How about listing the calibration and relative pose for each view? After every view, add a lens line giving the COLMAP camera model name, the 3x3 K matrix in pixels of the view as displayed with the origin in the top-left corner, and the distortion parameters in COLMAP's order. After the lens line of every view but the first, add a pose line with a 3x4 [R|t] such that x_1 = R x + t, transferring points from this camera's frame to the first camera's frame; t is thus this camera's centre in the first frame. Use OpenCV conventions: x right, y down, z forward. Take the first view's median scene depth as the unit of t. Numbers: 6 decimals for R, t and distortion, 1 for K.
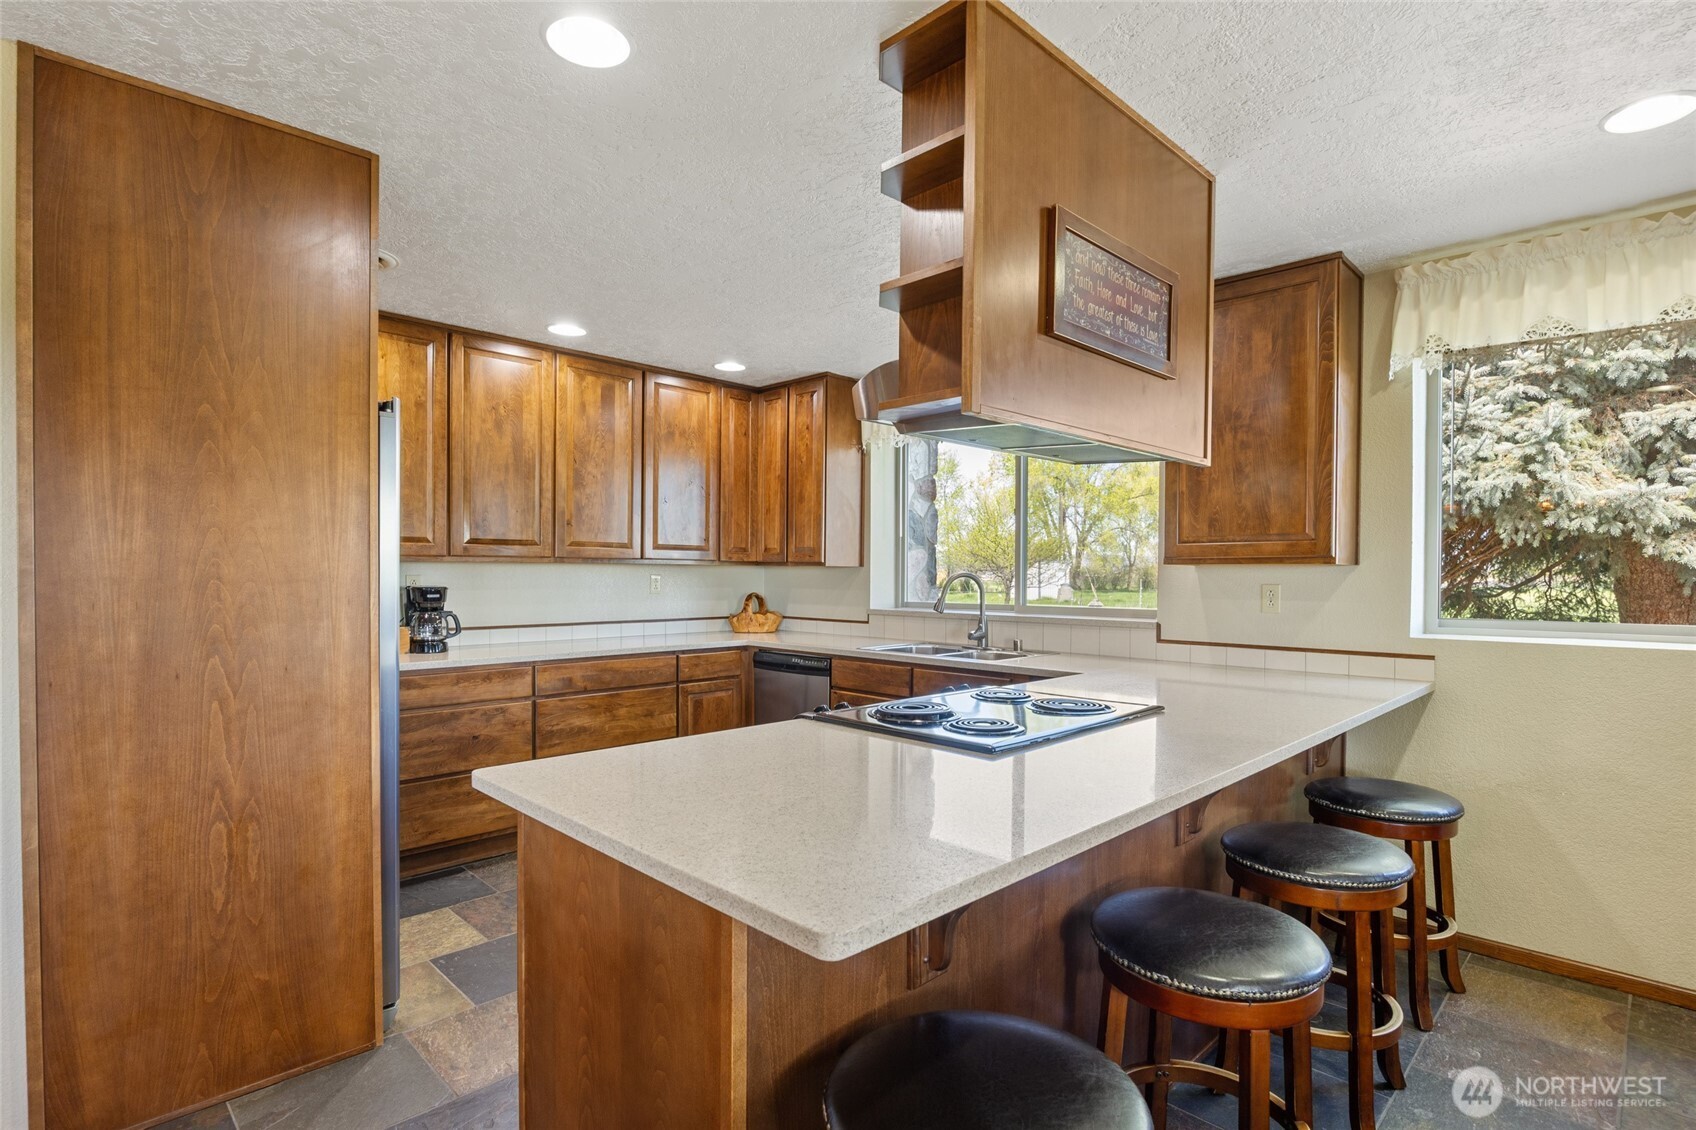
lens RADIAL K [[843.0, 0, 853.0], [0, 843.0, 573.3], [0, 0, 1]] dist [-0.002056, 0.000139]
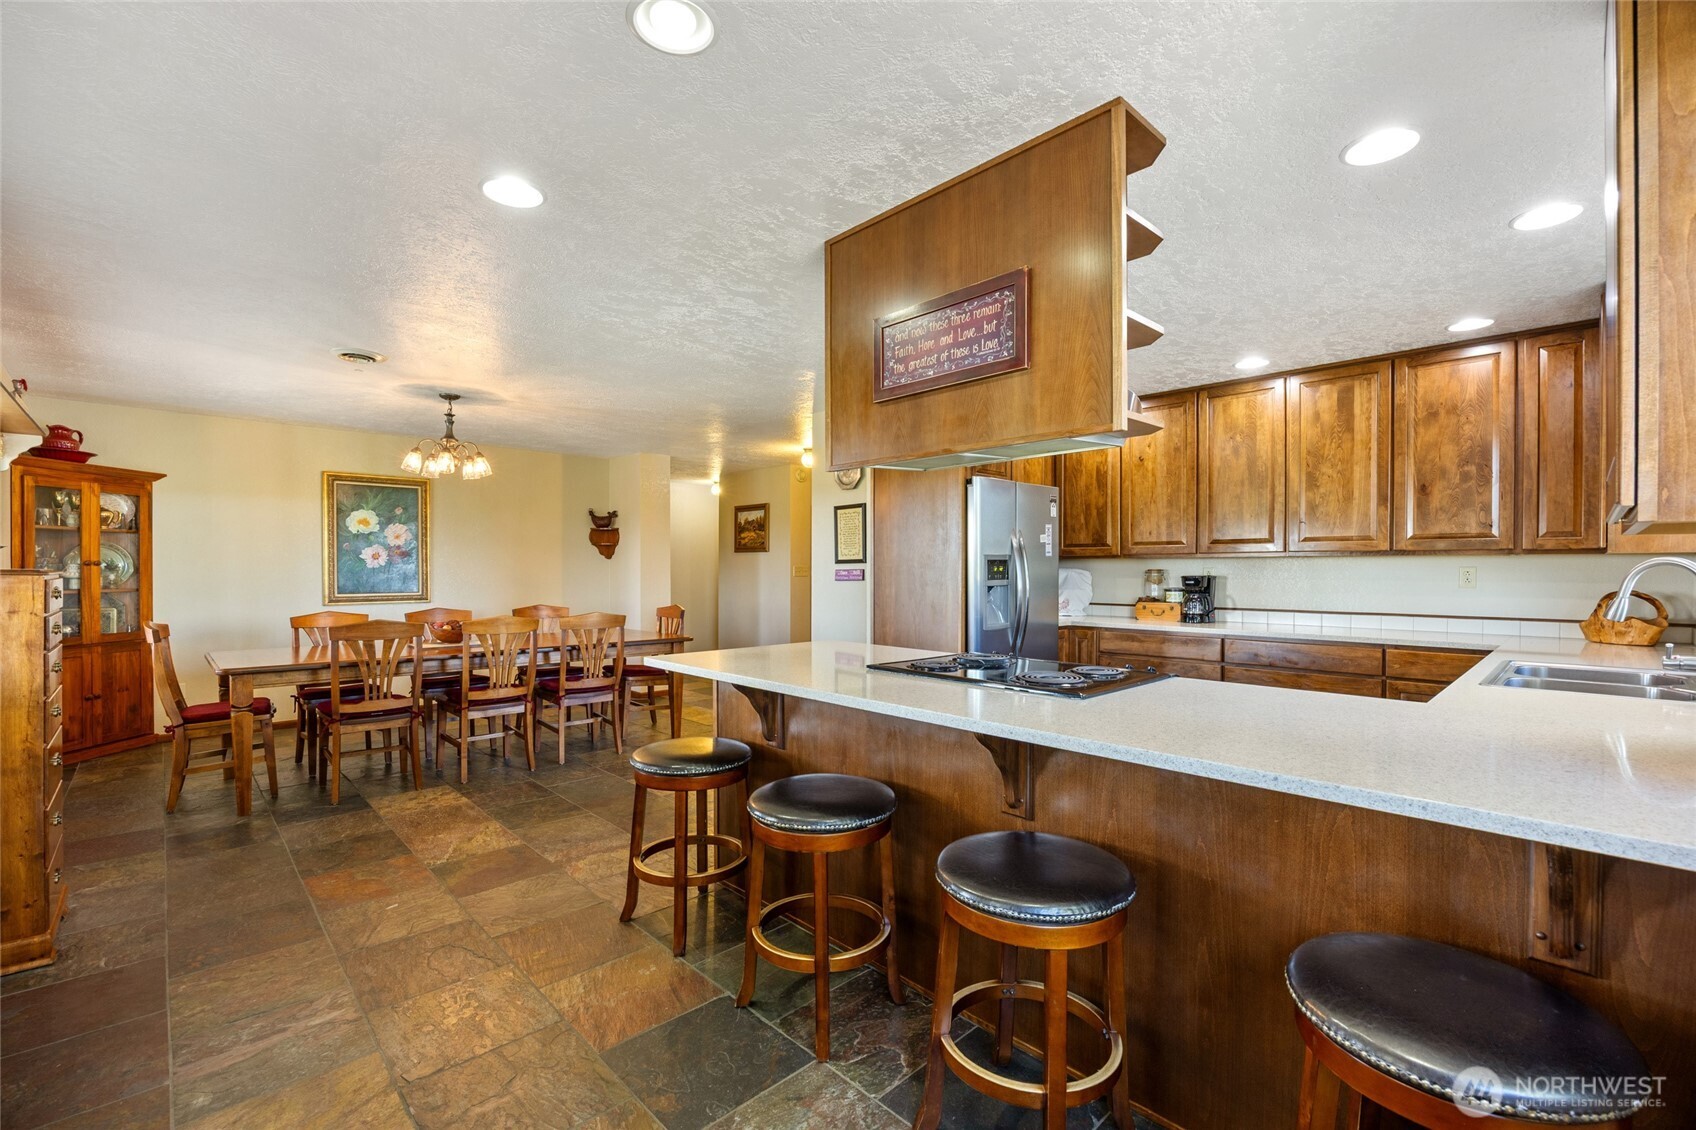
lens RADIAL K [[741.8, 0, 859.1], [0, 741.8, 570.2], [0, 0, 1]] dist [-0.004231, -0.000002]
pose [[-0.026997, -0.001830, -0.999634, 0.663261], [-0.002334, 0.999996, -0.001767, 0.009415], [0.999633, 0.002285, -0.027001, 0.421011]]
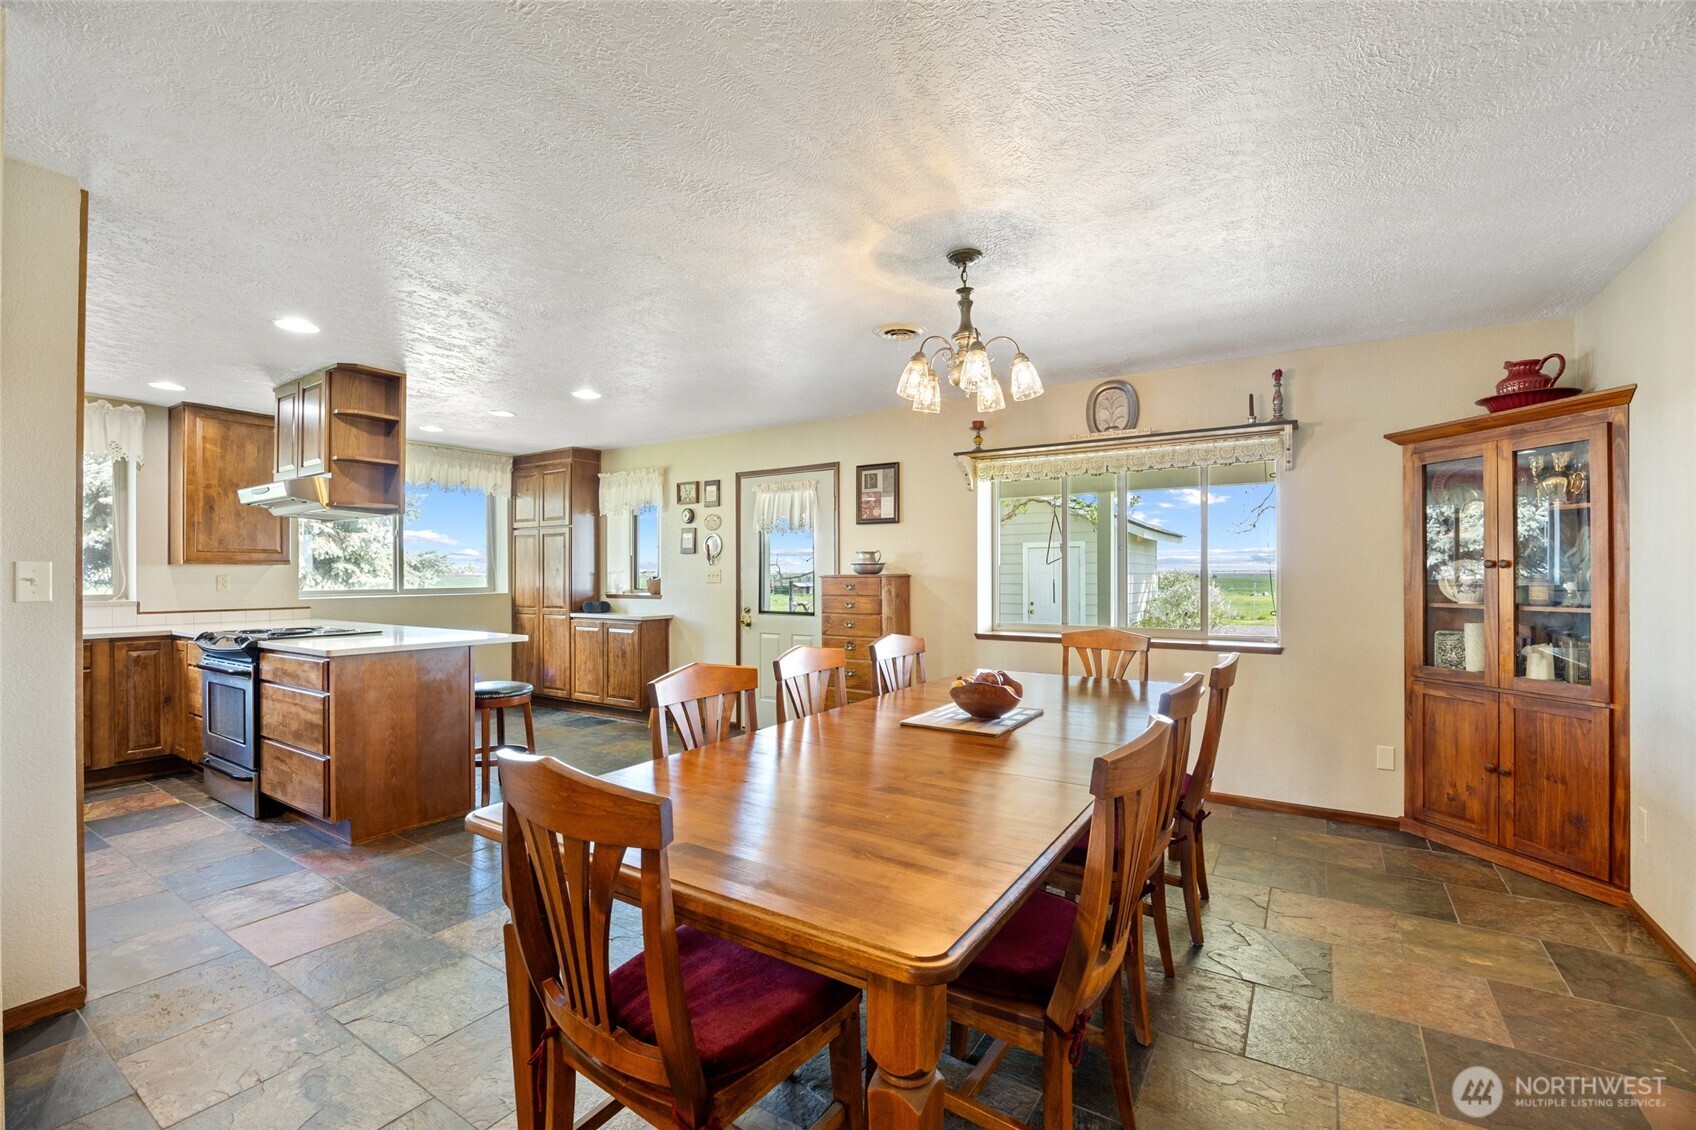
lens RADIAL K [[741.8, 0, 849.7], [0, 741.8, 573.6], [0, 0, 1]] dist [-0.004231, -0.000002]
pose [[-0.198670, -0.002269, 0.980064, -1.030861], [0.001915, 0.999995, 0.002704, 0.005607], [-0.980065, 0.002414, -0.198664, -0.006025]]
